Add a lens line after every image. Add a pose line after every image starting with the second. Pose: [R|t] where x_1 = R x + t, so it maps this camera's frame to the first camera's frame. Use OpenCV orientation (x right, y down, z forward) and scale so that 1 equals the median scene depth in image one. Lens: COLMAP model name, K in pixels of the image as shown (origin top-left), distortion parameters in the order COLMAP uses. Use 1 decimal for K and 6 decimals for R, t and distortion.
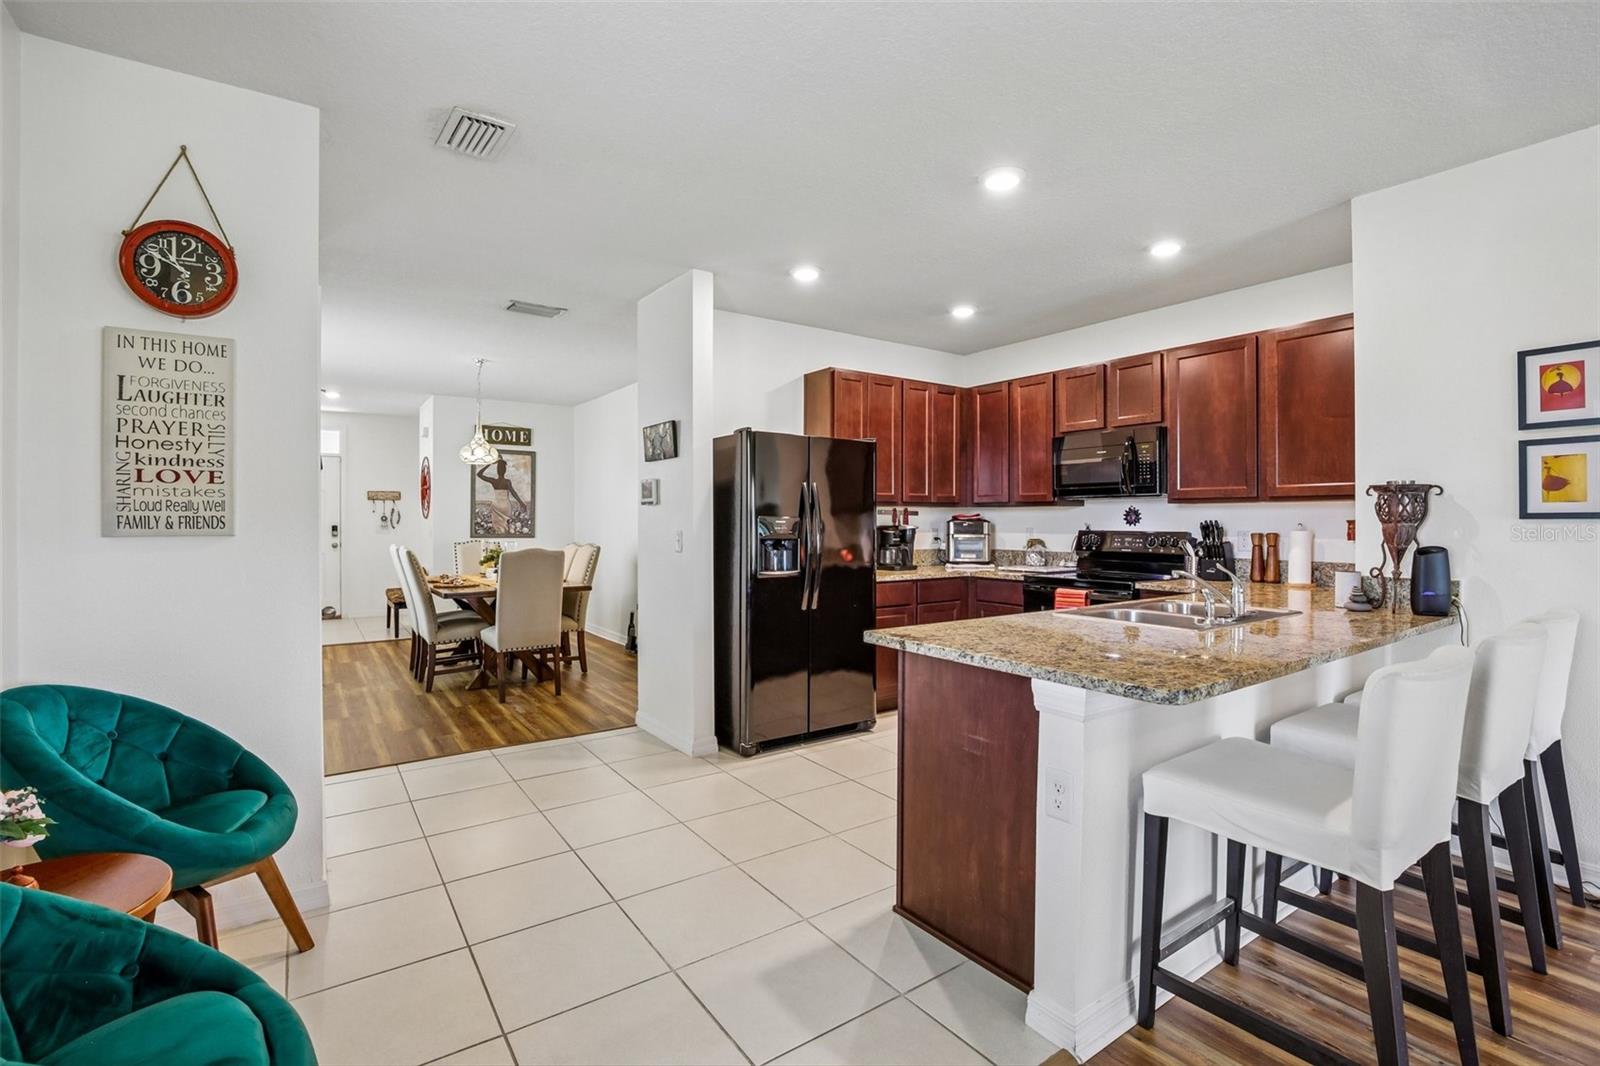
lens RADIAL K [[733.2, 0, 823.5], [0, 733.2, 519.6], [0, 0, 1]] dist [-0.014447, 0.002148]
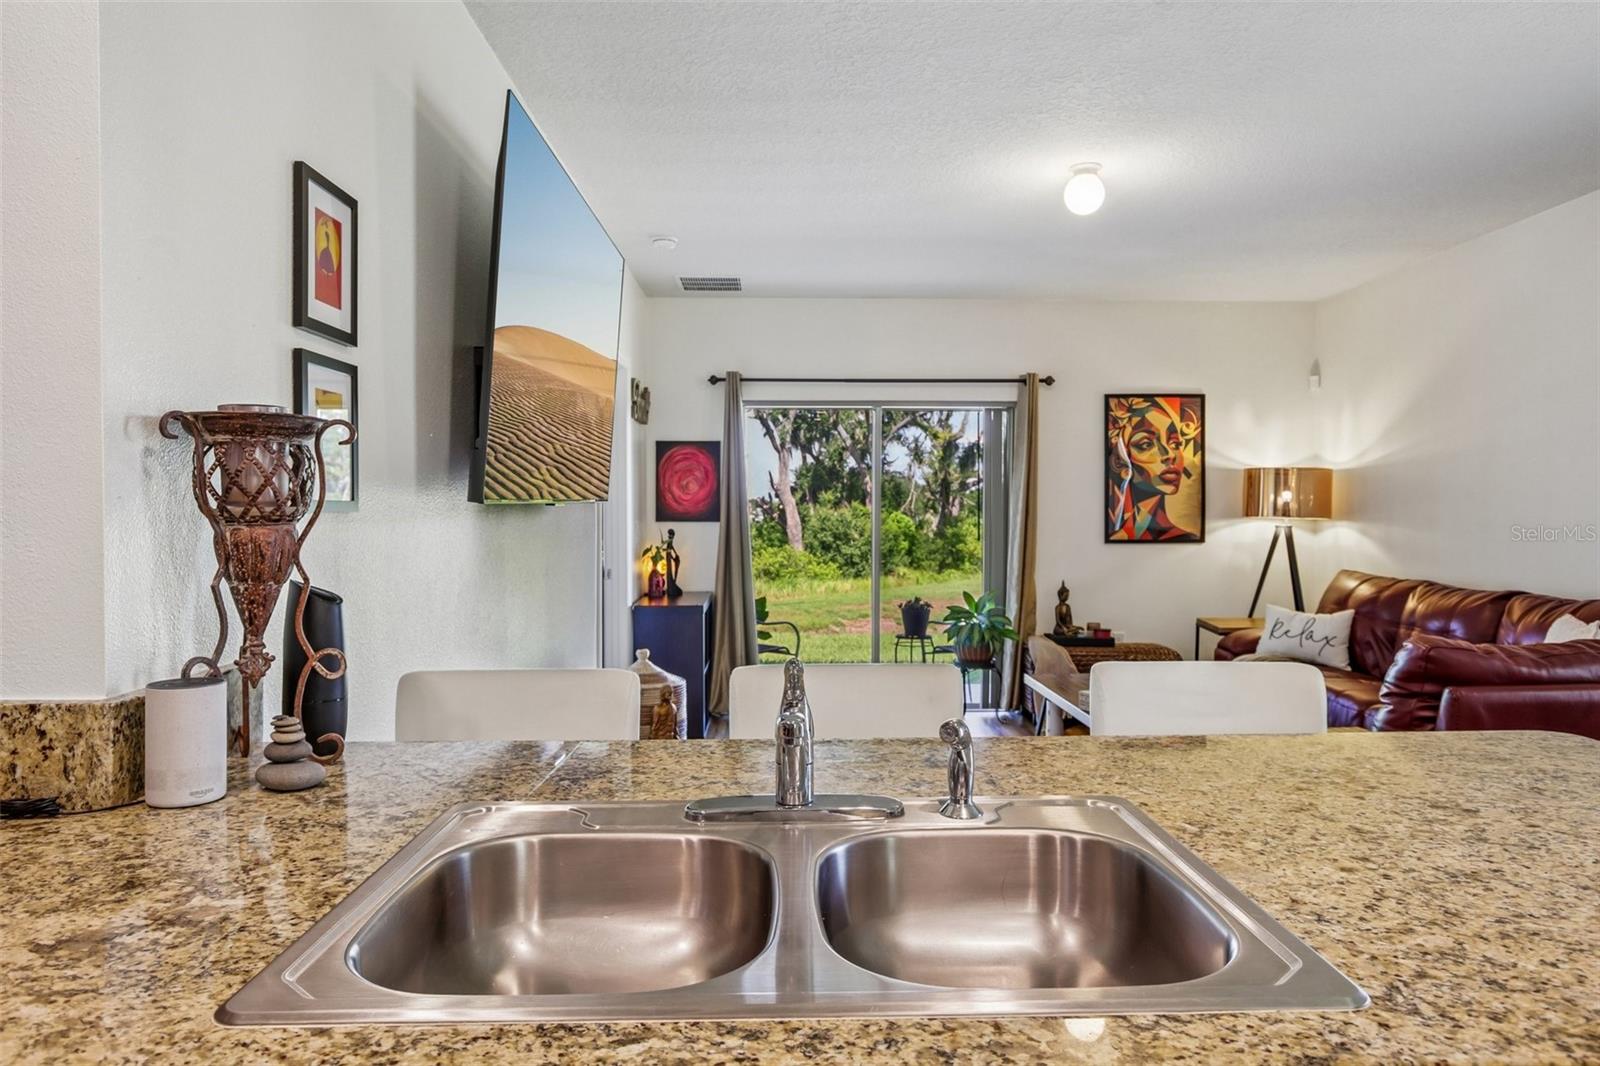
lens RADIAL K [[1039.9, 0, 810.7], [0, 1039.9, 521.4], [0, 0, 1]] dist [-0.002966, 0.004004]
pose [[-0.826679, -0.003872, 0.562660, 0.178098], [-0.000300, 0.999979, 0.006442, 0.000592], [-0.562674, 0.005156, -0.826663, 0.836394]]
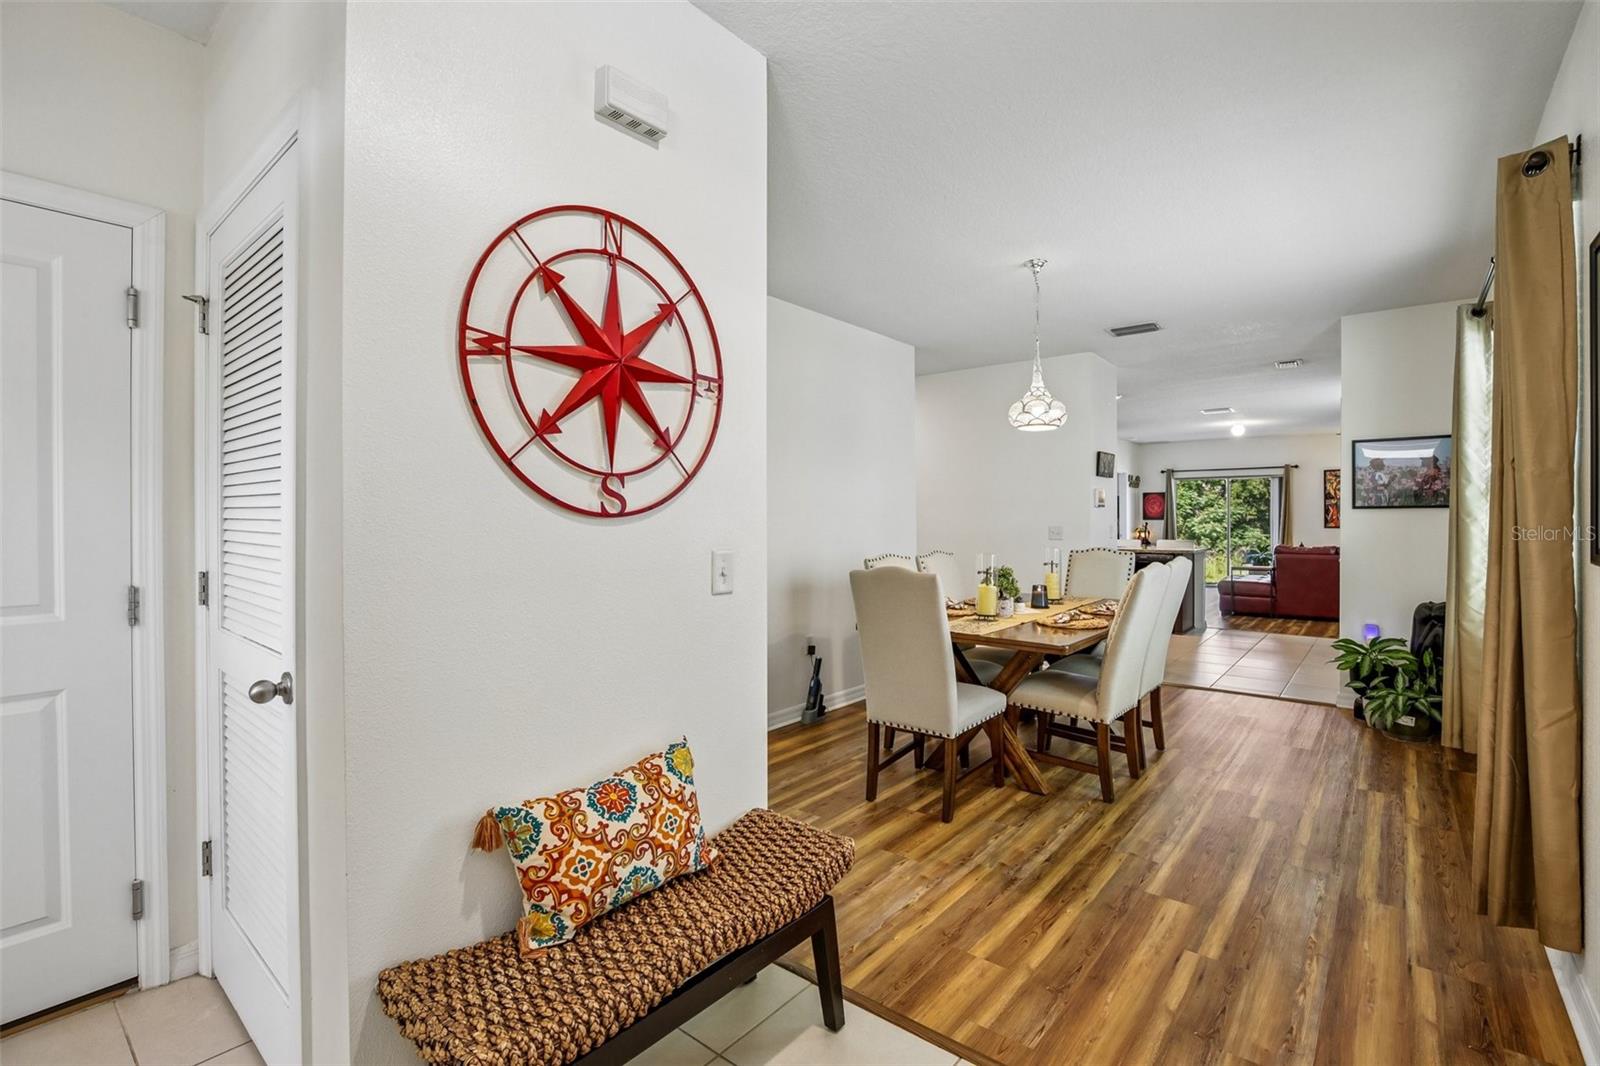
lens RADIAL K [[733.2, 0, 809.6], [0, 733.2, 519.4], [0, 0, 1]] dist [-0.014447, 0.002148]
pose [[-0.237960, -0.004510, 0.971264, -1.549569], [0.001352, 0.999987, 0.004974, -0.007963], [-0.971274, 0.002497, -0.237951, 1.888832]]
